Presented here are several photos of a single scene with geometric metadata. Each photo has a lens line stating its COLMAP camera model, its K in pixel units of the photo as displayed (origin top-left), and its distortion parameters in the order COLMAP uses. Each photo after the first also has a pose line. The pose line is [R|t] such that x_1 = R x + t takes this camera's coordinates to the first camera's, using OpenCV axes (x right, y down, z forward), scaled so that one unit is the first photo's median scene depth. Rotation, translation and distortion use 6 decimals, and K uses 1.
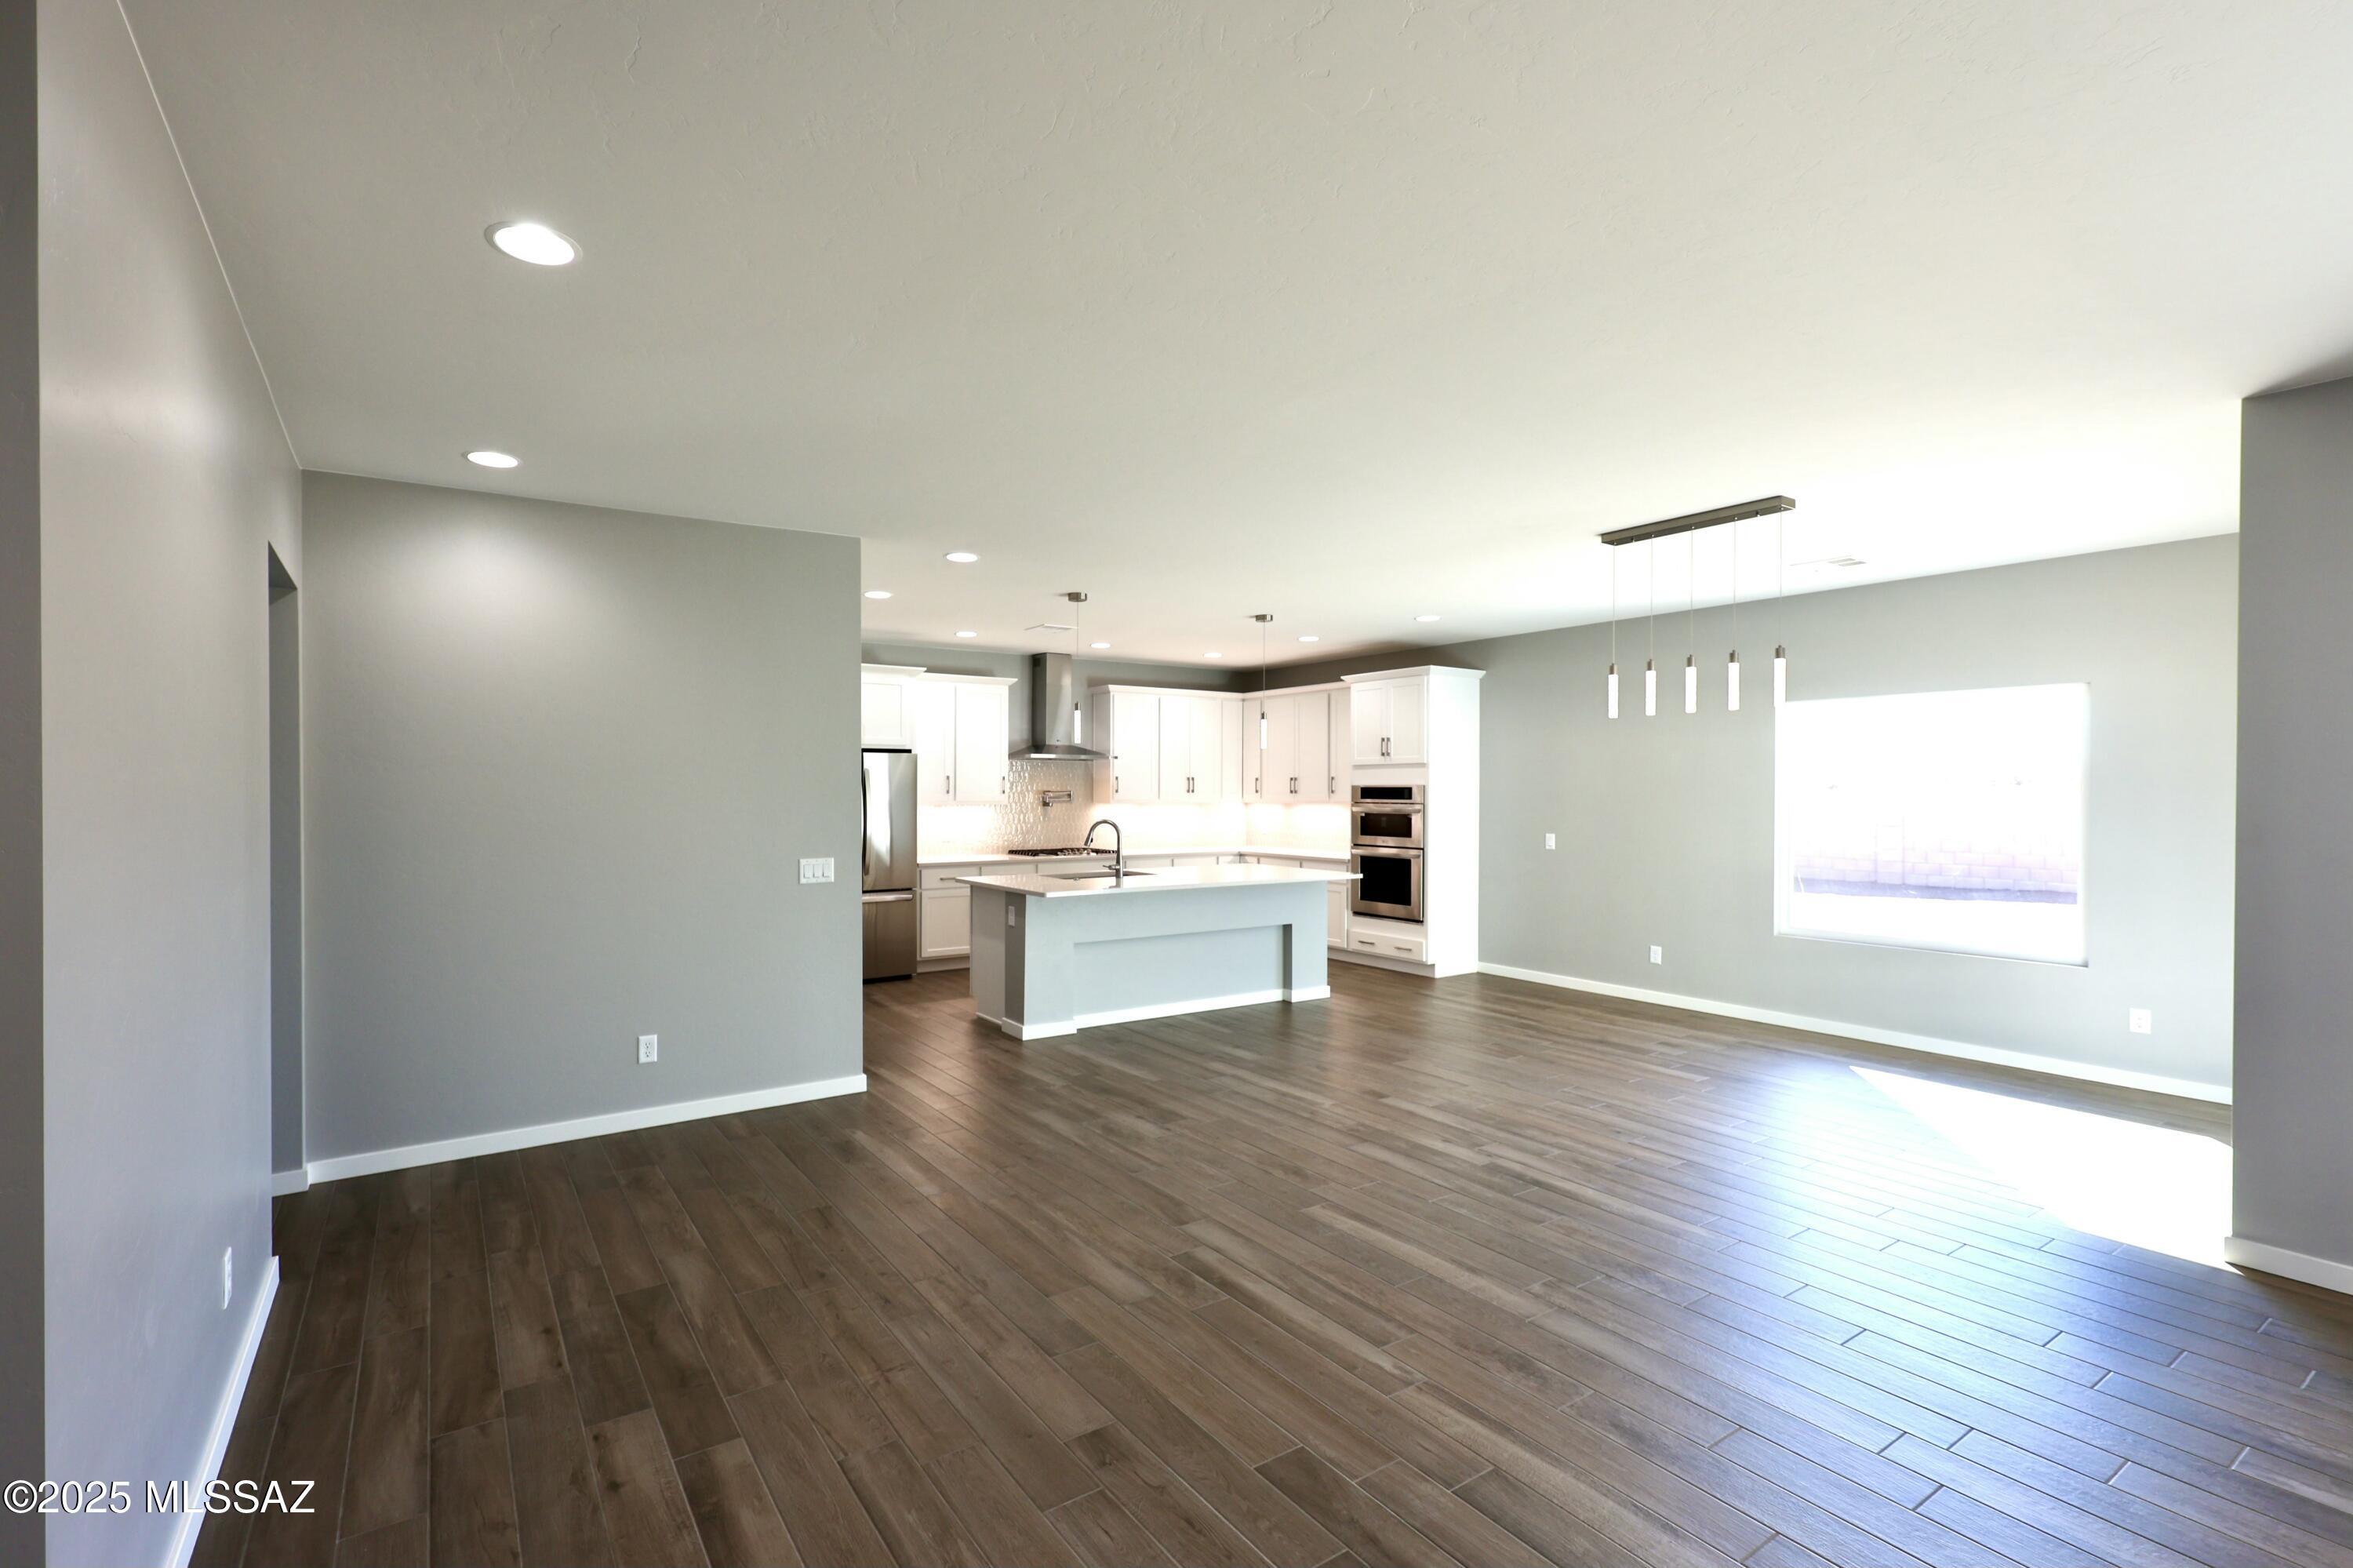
lens RADIAL K [[1036.6, 0, 1110.0], [0, 1036.6, 793.5], [0, 0, 1]] dist [0.001922, 0.000048]
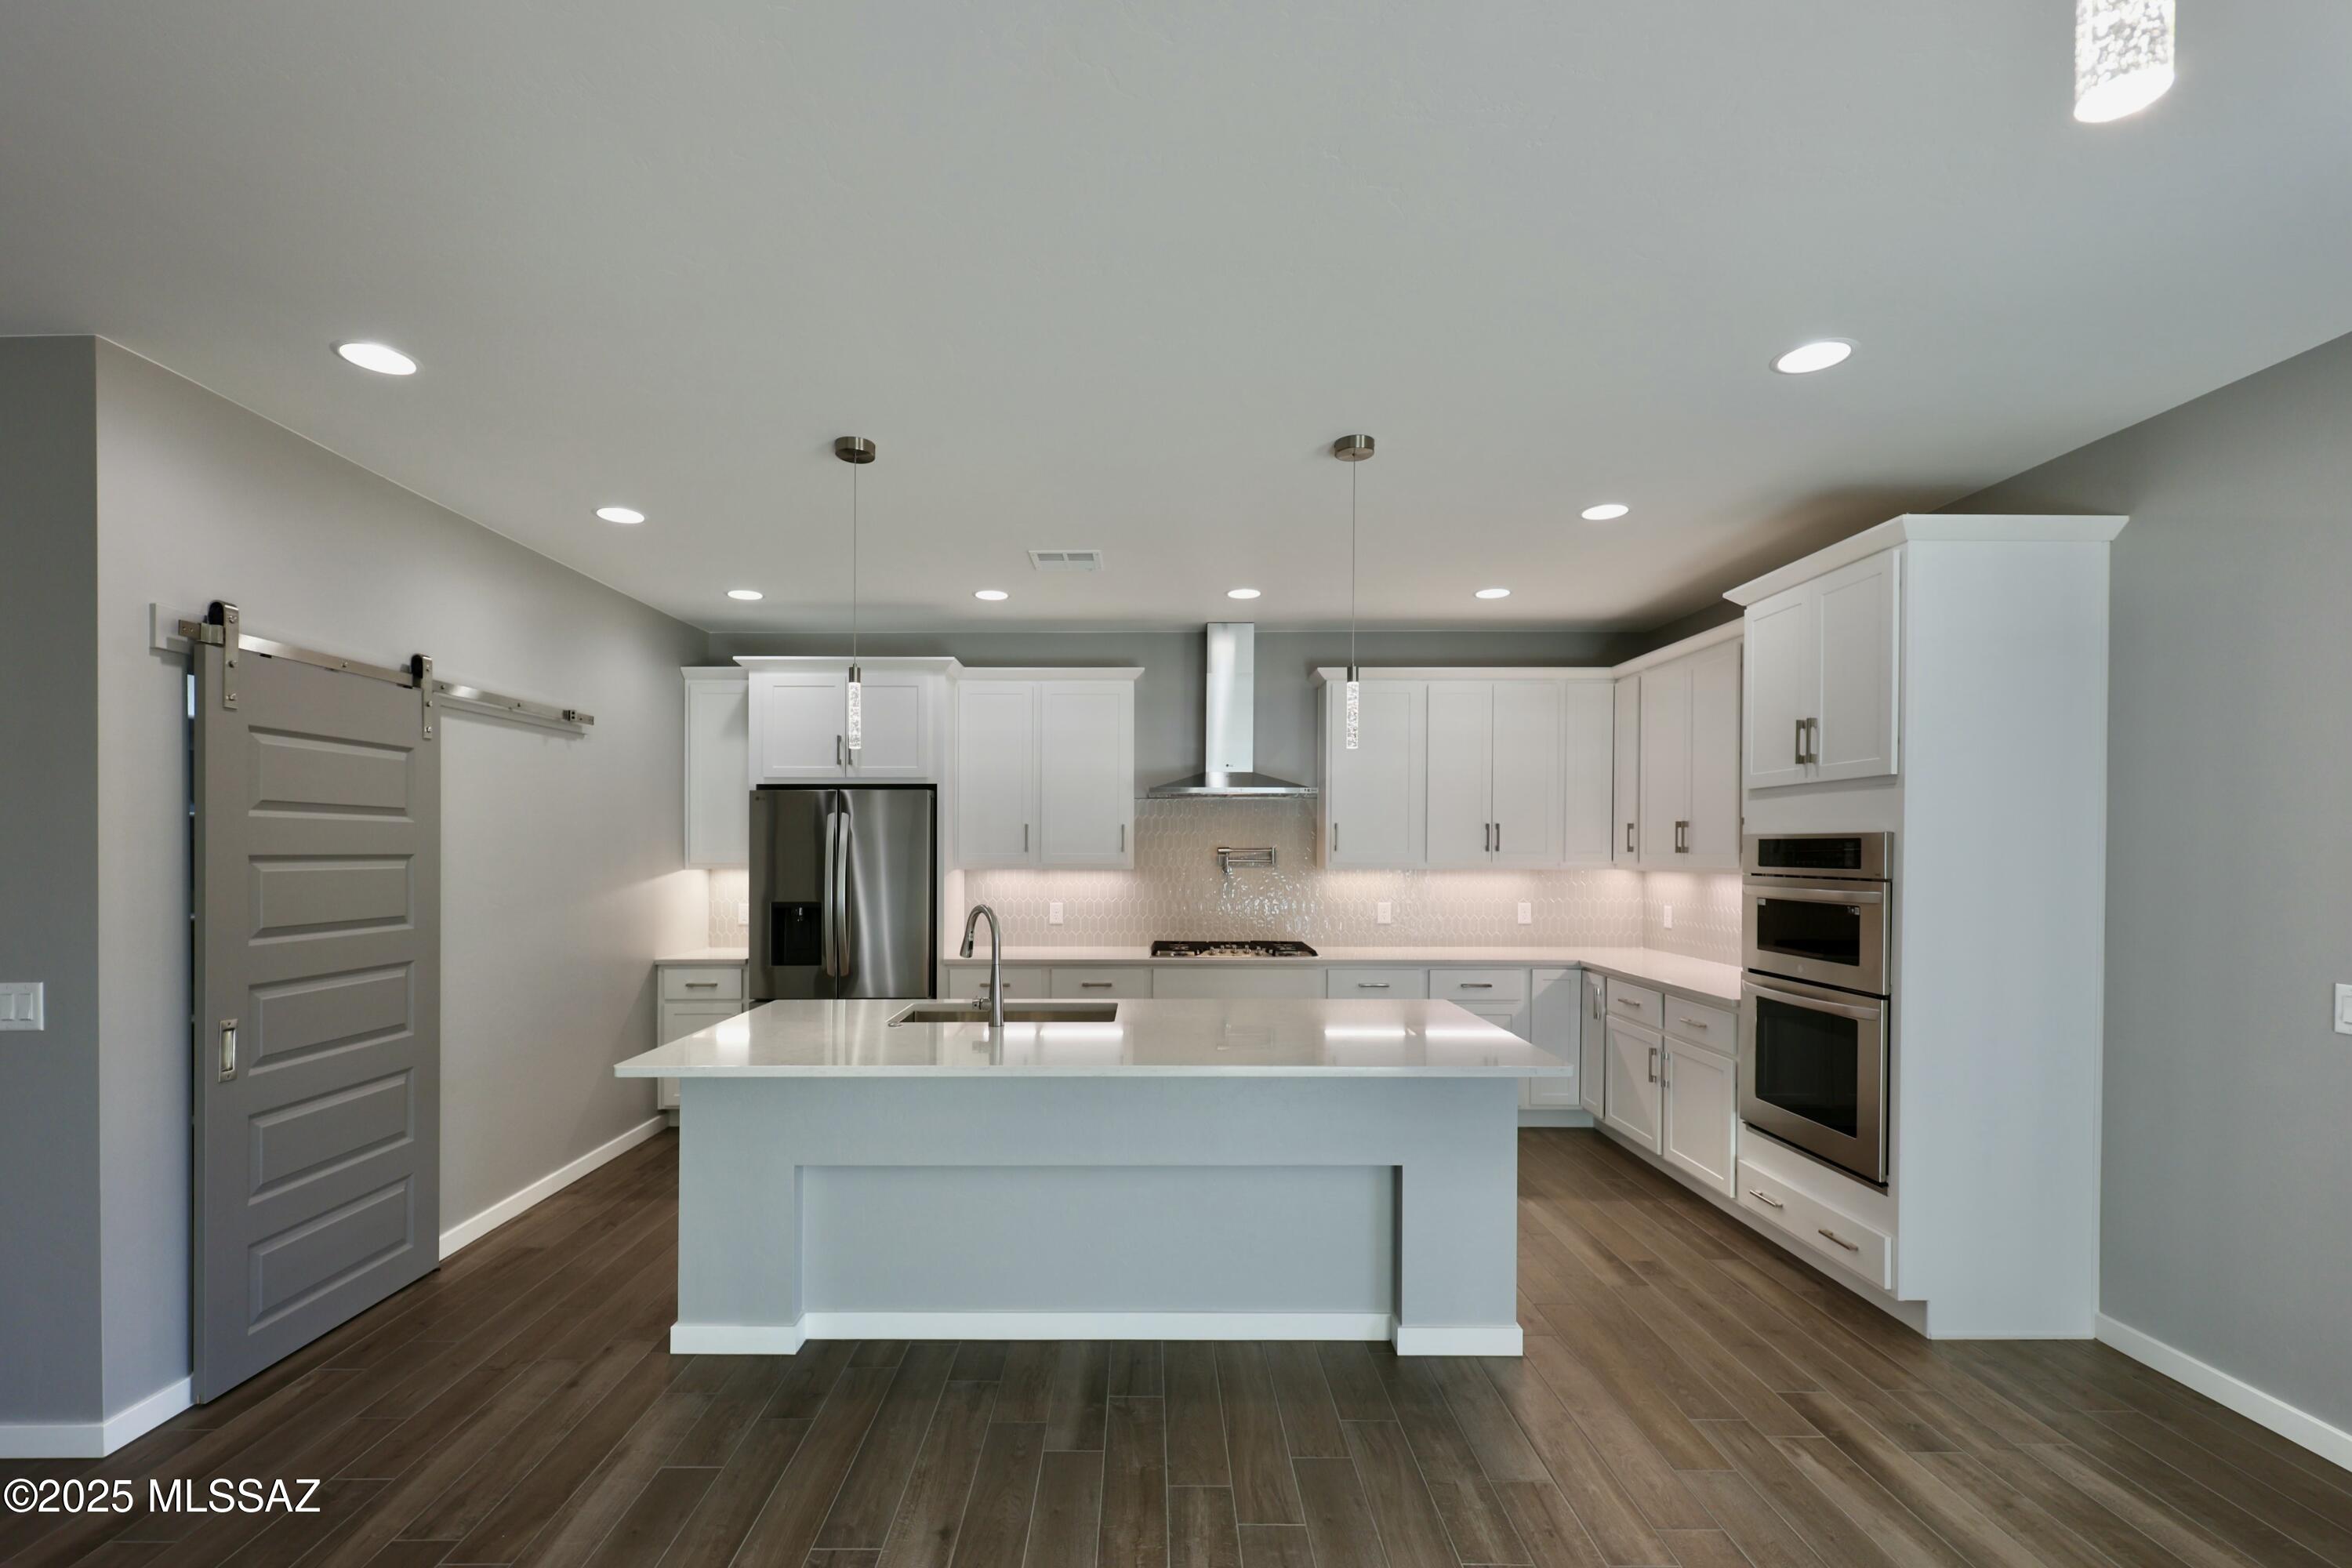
lens RADIAL K [[1009.8, 0, 1171.1], [0, 1009.8, 859.9], [0, 0, 1]] dist [-0.000030, -0.000151]
pose [[0.842361, 0.007159, -0.538867, 0.260769], [-0.001397, 0.999937, 0.011101, -0.001775], [0.538912, -0.008598, 0.842318, 0.505749]]
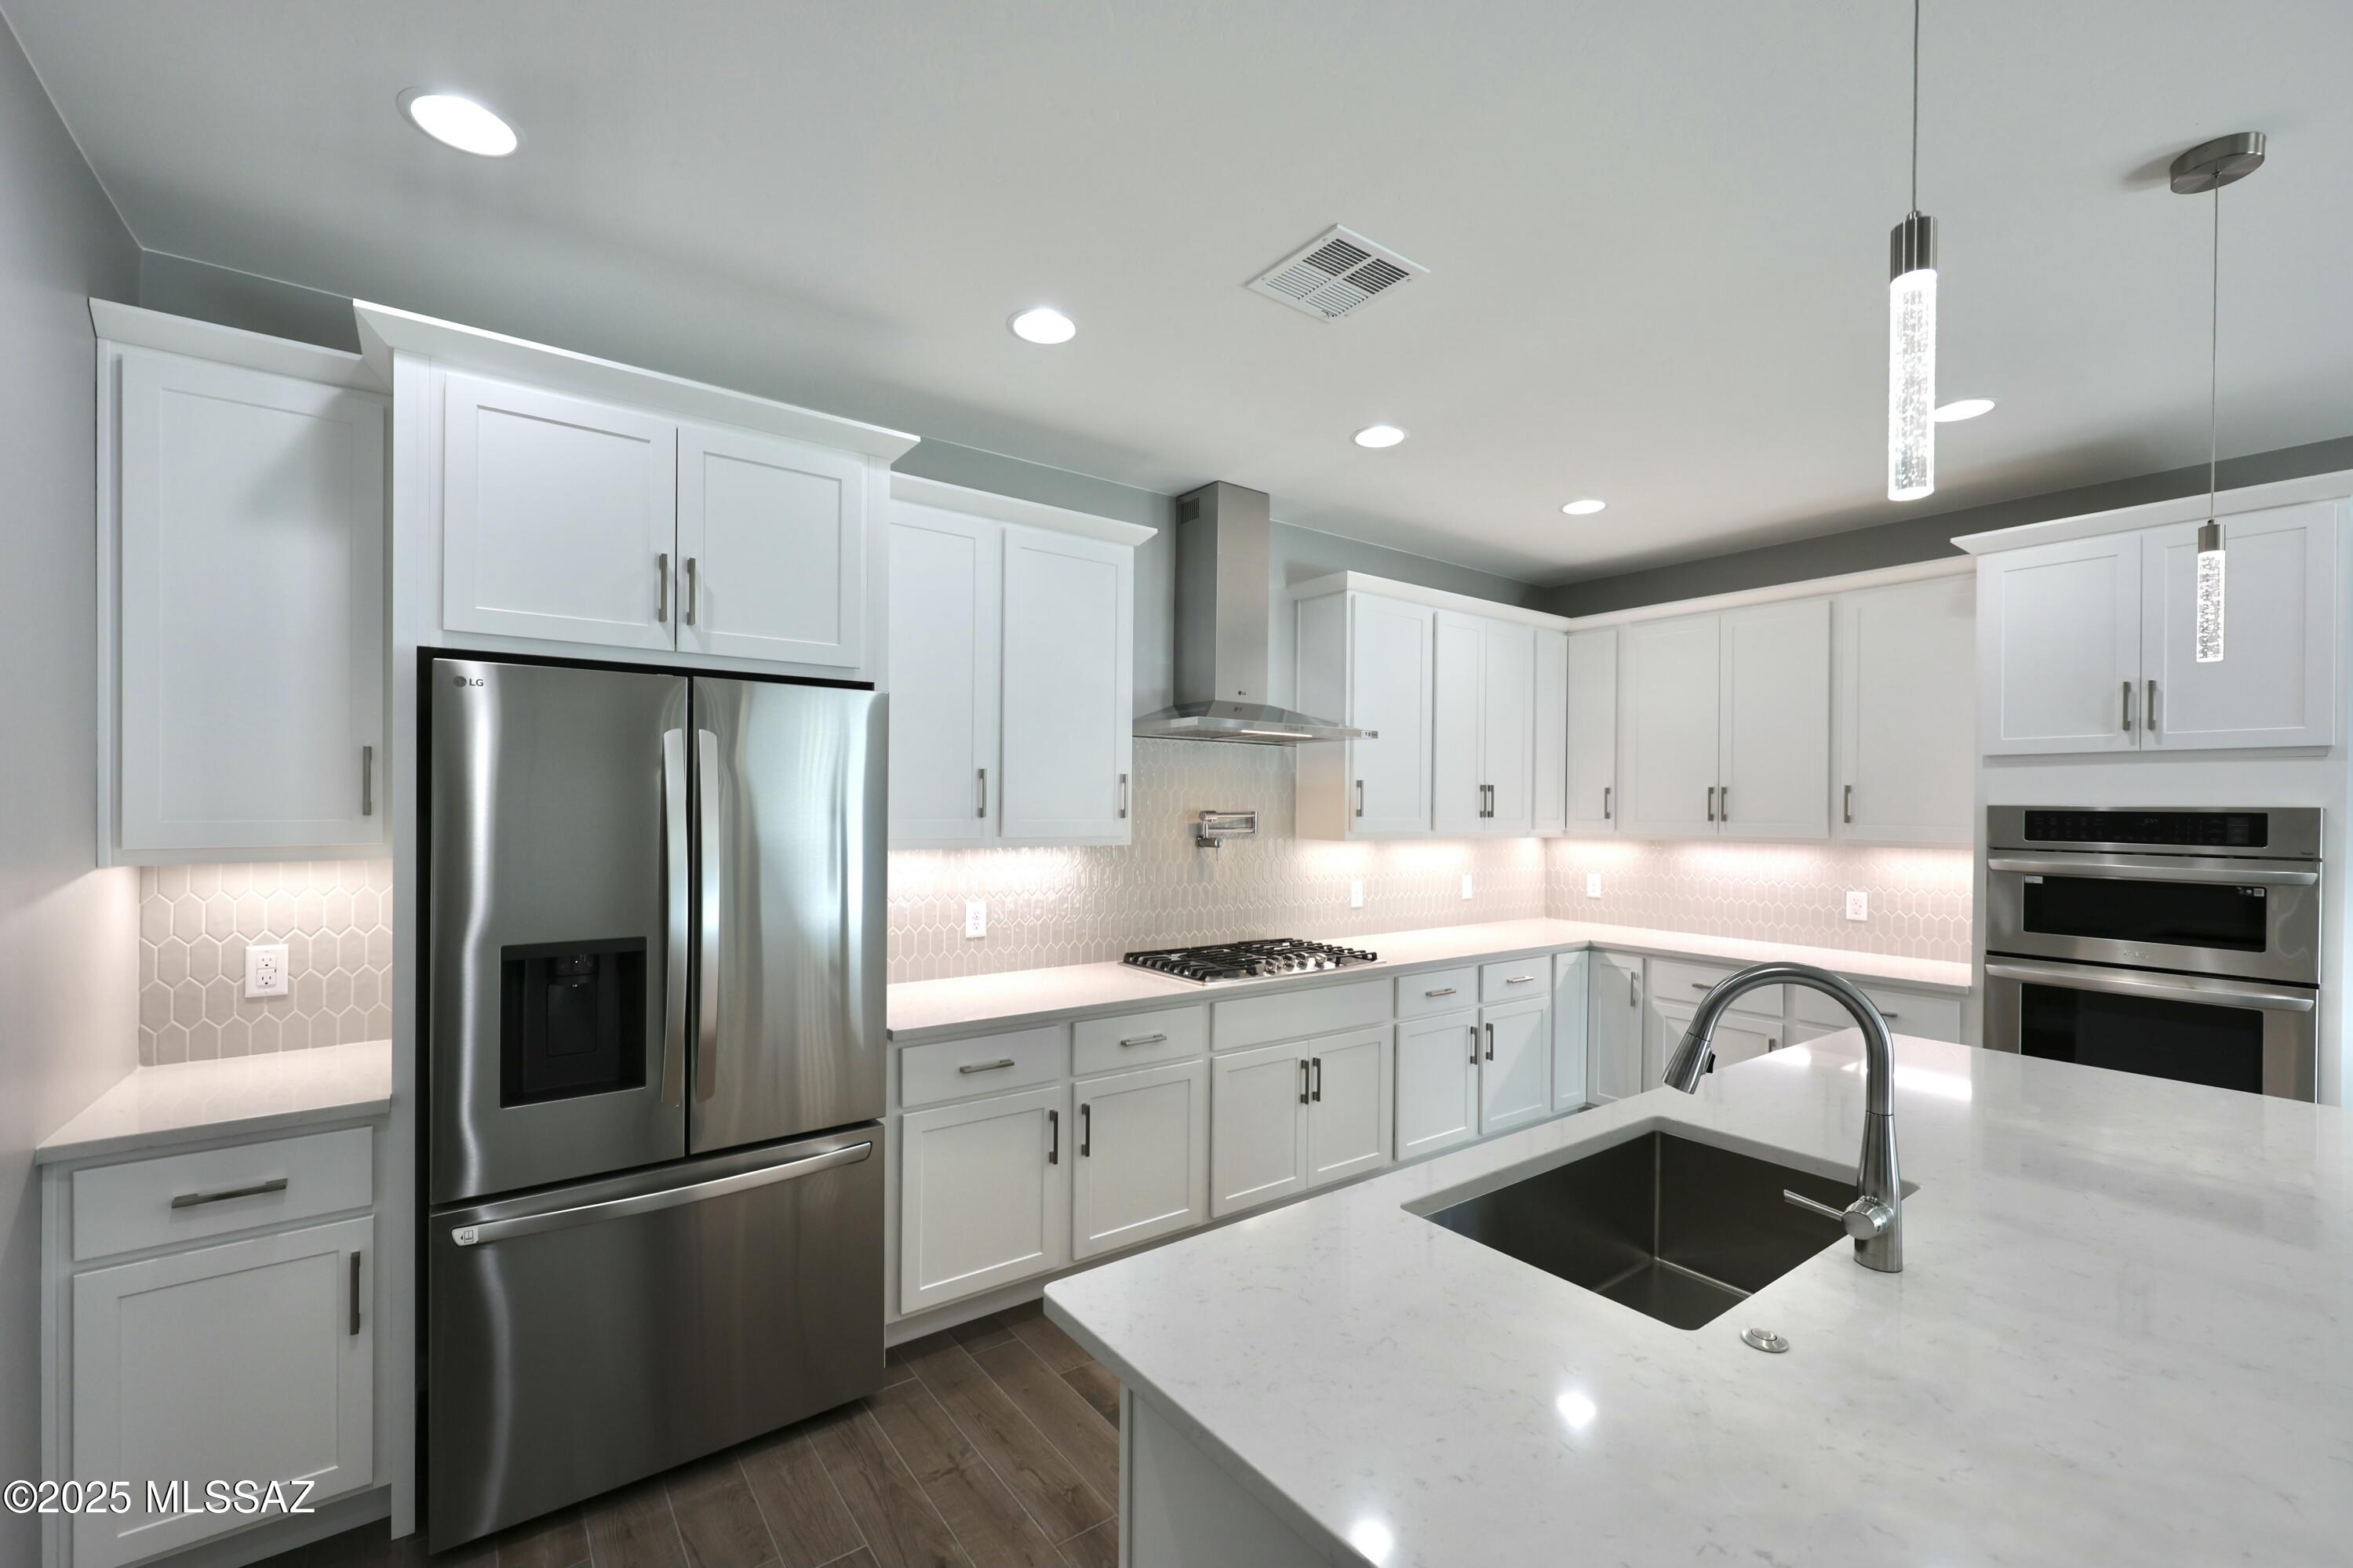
lens RADIAL K [[965.1, 0, 1177.1], [0, 965.1, 809.3], [0, 0, 1]] dist [0.000737, 0.000006]
pose [[0.998190, 0.010424, 0.059225, -0.105810], [-0.010541, 0.999943, 0.001660, -0.003934], [-0.059204, -0.002282, 0.998243, 0.643300]]
